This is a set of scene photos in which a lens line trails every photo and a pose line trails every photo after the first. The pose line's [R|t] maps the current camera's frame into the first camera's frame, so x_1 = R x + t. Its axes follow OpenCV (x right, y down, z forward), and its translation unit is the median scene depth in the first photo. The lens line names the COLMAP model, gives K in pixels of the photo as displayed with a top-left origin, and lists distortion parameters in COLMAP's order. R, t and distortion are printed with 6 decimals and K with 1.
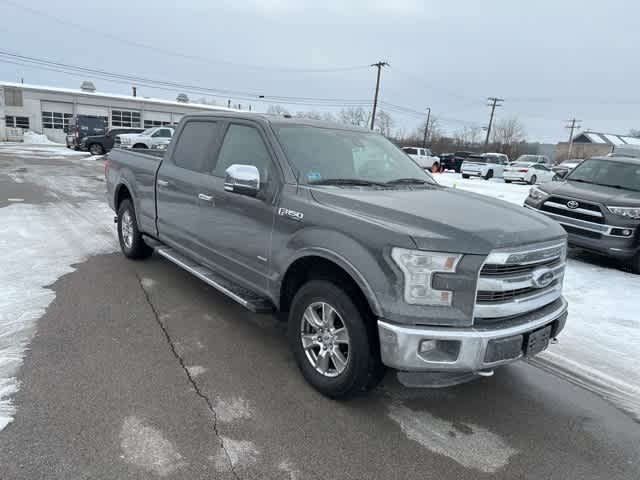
lens RADIAL K [[445.4, 0, 314.4], [0, 445.4, 238.3], [0, 0, 1]] dist [0.041251, -0.042973]
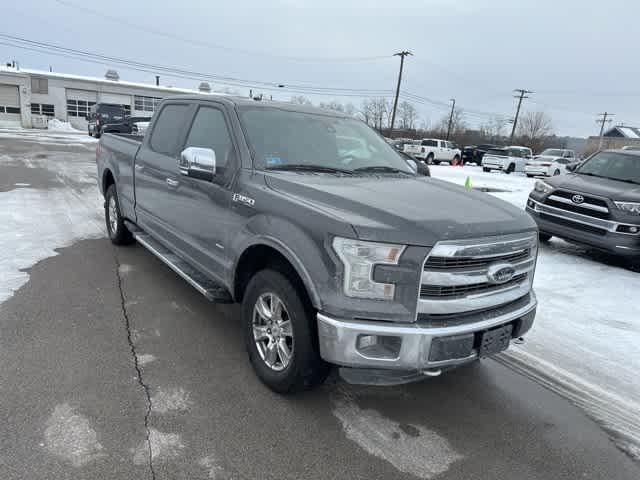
lens RADIAL K [[445.4, 0, 315.8], [0, 445.4, 240.2], [0, 0, 1]] dist [0.041251, -0.042973]
pose [[0.998638, 0.023509, -0.046569, 0.121625], [-0.022468, 0.999488, 0.022768, 0.005109], [0.047080, -0.021691, 0.998656, 0.040361]]
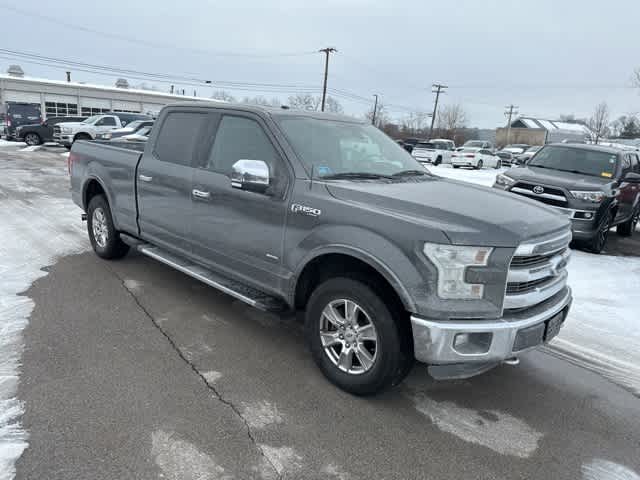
lens RADIAL K [[445.4, 0, 312.0], [0, 445.4, 241.0], [0, 0, 1]] dist [0.041251, -0.042973]
pose [[0.993521, -0.034947, 0.108145, -0.120673], [0.031260, 0.998877, 0.035607, -0.018220], [-0.109268, -0.031996, 0.993497, 0.026266]]
